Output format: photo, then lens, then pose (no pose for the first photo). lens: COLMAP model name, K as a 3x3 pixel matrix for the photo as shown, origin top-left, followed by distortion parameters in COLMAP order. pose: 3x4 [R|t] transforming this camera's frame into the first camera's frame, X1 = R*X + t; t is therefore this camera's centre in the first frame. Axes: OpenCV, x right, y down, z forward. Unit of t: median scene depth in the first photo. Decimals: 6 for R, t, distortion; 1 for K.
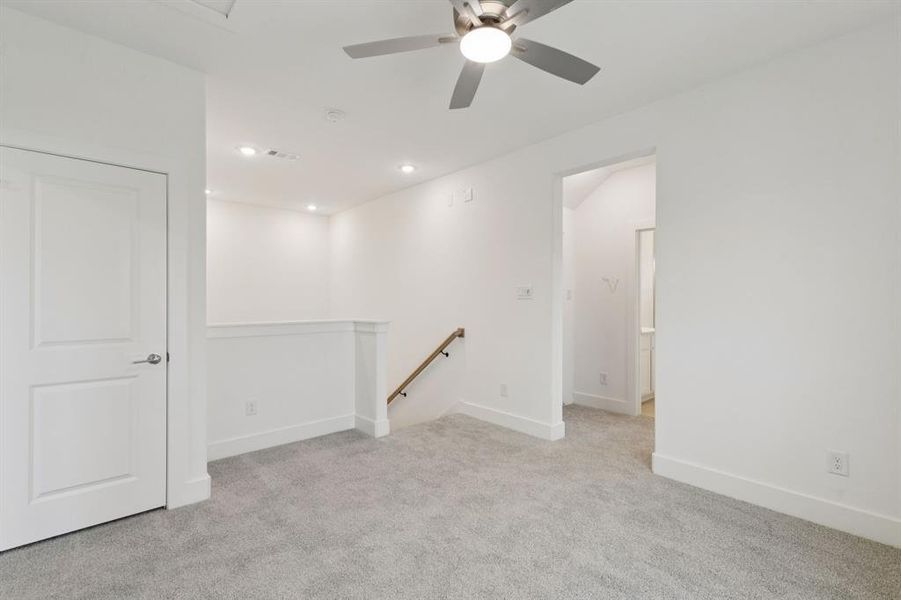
lens RADIAL K [[408.2, 0, 452.3], [0, 408.2, 301.1], [0, 0, 1]] dist [0.002346, 0.000869]
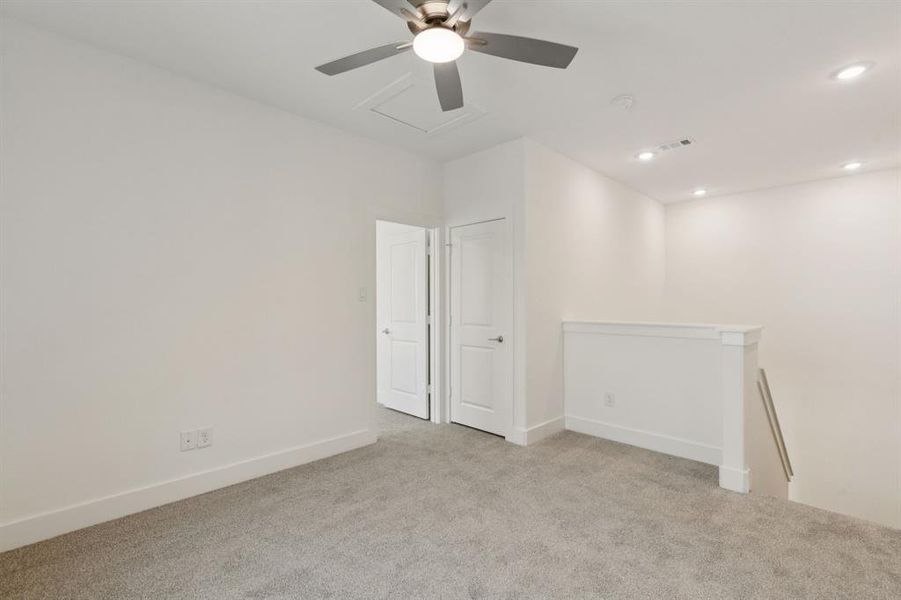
lens RADIAL K [[408.2, 0, 452.3], [0, 408.2, 301.1], [0, 0, 1]] dist [0.002346, 0.000869]
pose [[0.050543, 0.000512, -0.998722, 0.625397], [0.002161, 0.999997, 0.000622, -0.003534], [0.998720, -0.002189, 0.050542, 0.567907]]
